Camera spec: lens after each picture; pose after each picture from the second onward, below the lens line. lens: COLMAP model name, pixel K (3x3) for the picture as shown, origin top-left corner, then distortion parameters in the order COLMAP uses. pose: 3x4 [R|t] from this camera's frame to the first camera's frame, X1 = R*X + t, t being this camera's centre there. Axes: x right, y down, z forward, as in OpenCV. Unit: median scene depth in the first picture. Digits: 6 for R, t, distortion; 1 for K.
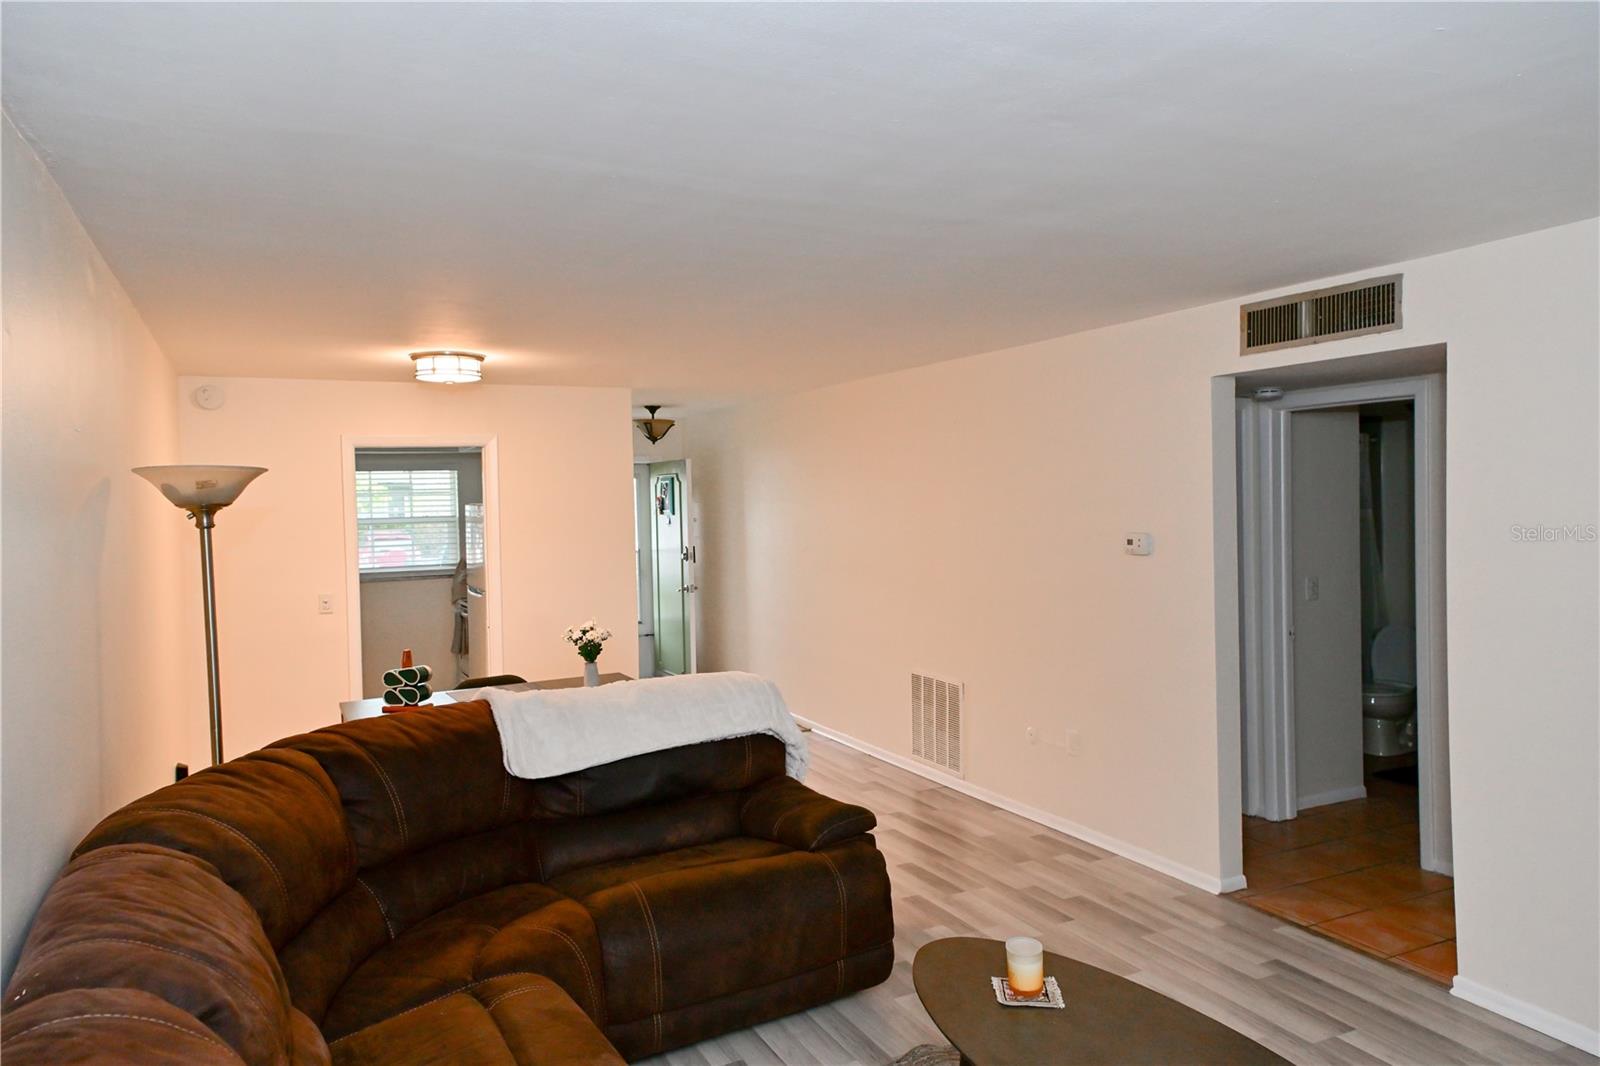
lens RADIAL K [[1066.8, 0, 795.7], [0, 1066.8, 529.9], [0, 0, 1]] dist [0.033027, 0.000516]
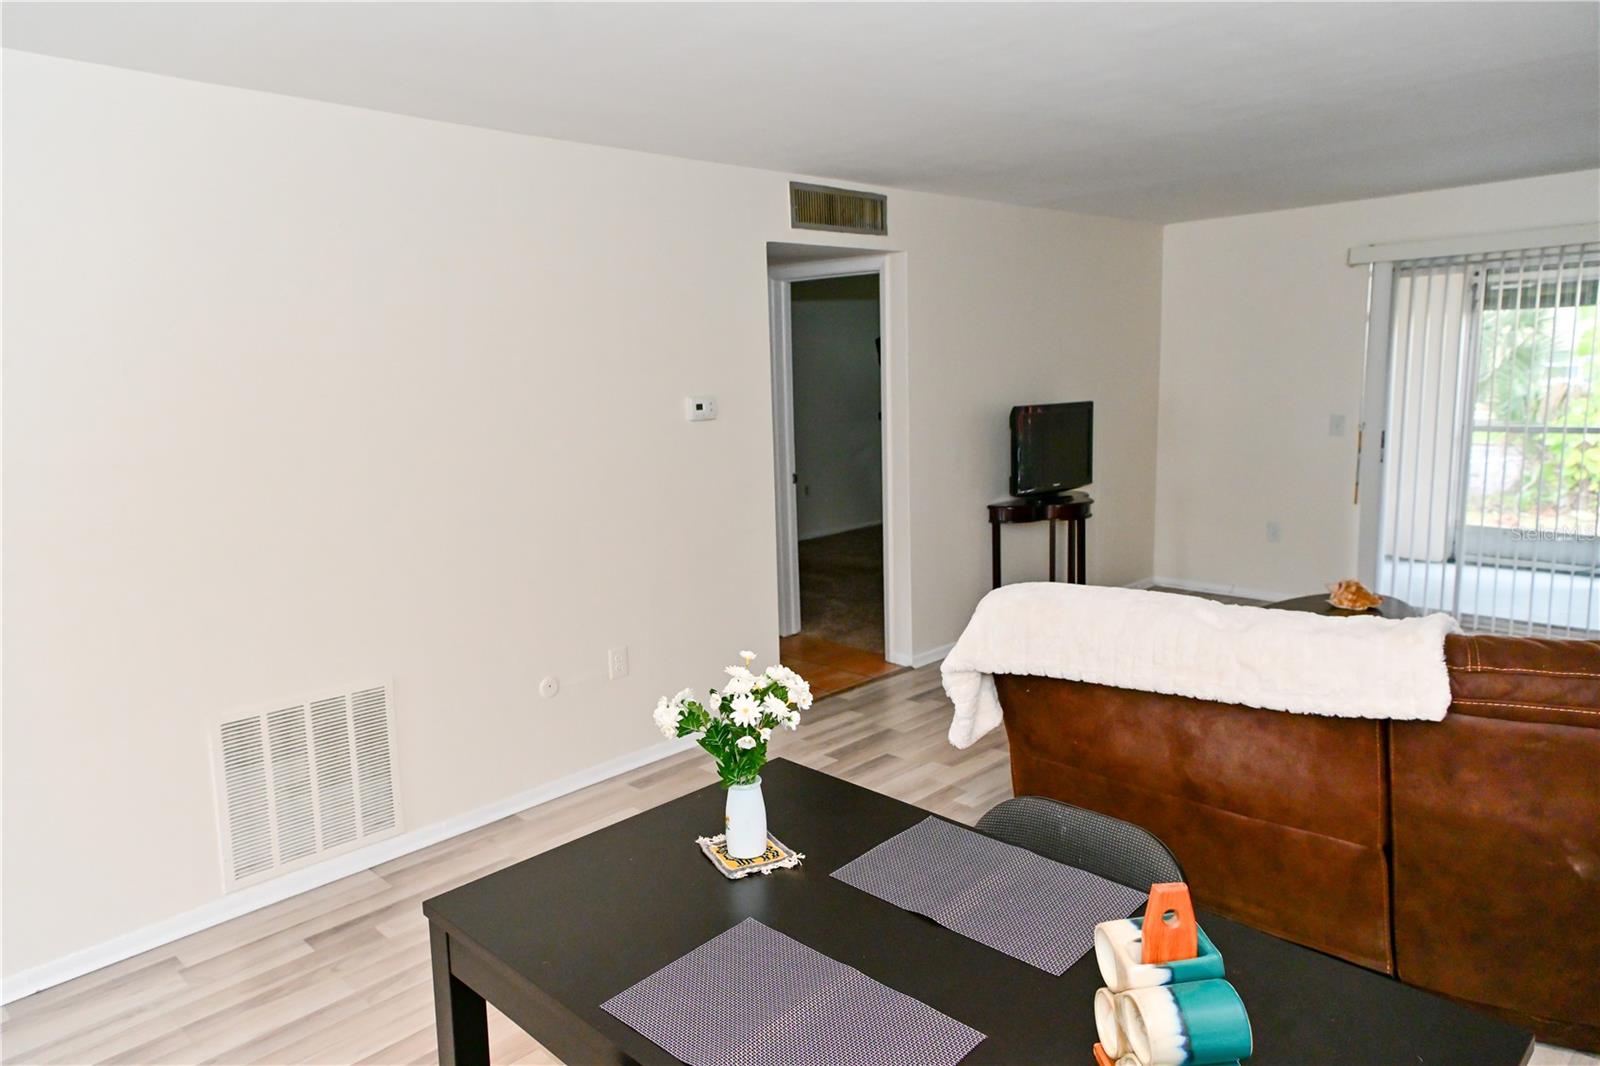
lens RADIAL K [[1066.8, 0, 799.8], [0, 1066.8, 537.1], [0, 0, 1]] dist [0.033027, 0.000516]
pose [[-0.329612, -0.131286, 0.934944, -0.552076], [0.059380, 0.985441, 0.159311, -0.018239], [-0.942247, 0.108028, -0.317017, 1.144446]]
